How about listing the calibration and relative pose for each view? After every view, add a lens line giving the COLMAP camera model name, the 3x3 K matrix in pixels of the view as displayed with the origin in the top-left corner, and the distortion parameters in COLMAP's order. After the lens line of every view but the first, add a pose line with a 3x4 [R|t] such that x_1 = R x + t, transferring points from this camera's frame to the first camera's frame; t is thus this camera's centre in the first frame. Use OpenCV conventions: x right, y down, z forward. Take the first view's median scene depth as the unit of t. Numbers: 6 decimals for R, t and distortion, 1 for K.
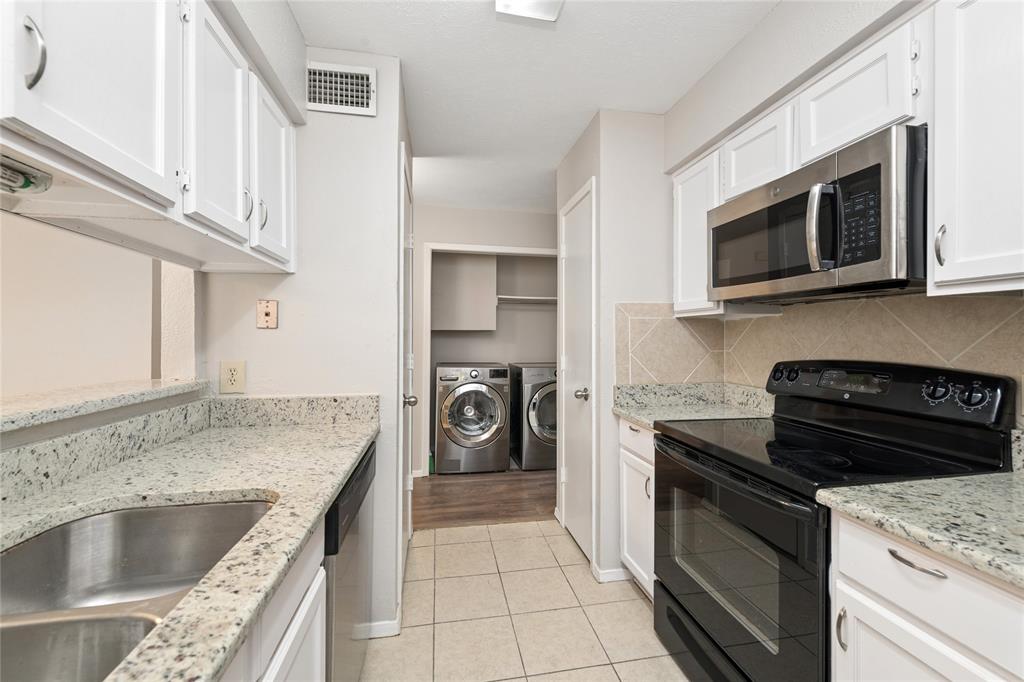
lens RADIAL K [[405.8, 0, 512.6], [0, 405.8, 336.3], [0, 0, 1]] dist [0.002353, -0.000722]
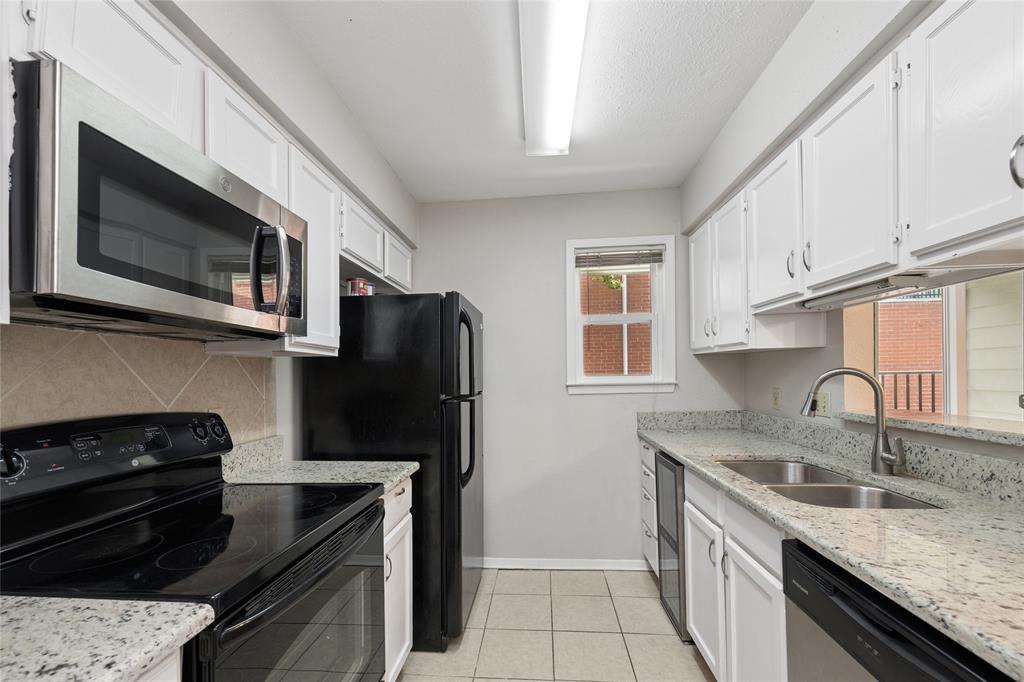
lens RADIAL K [[408.8, 0, 507.3], [0, 408.8, 346.0], [0, 0, 1]] dist [0.001256, -0.000082]
pose [[-0.965851, 0.032318, 0.257074, -0.038797], [0.013646, 0.997159, -0.074086, -0.001973], [-0.258738, -0.068047, -0.963548, 1.851937]]
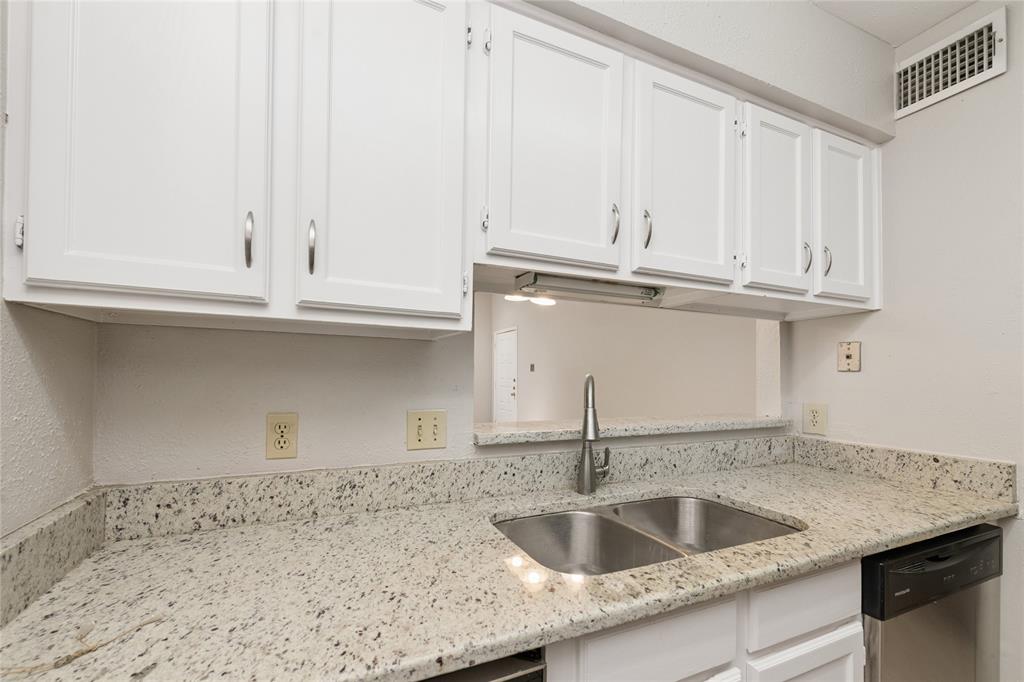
lens RADIAL K [[425.1, 0, 507.2], [0, 425.1, 375.5], [0, 0, 1]] dist [0.002570, -0.000031]
pose [[0.242627, -0.001750, -0.970118, 0.252820], [-0.002352, 0.999994, -0.002392, -0.008154], [0.970117, 0.002862, 0.242622, -0.041455]]
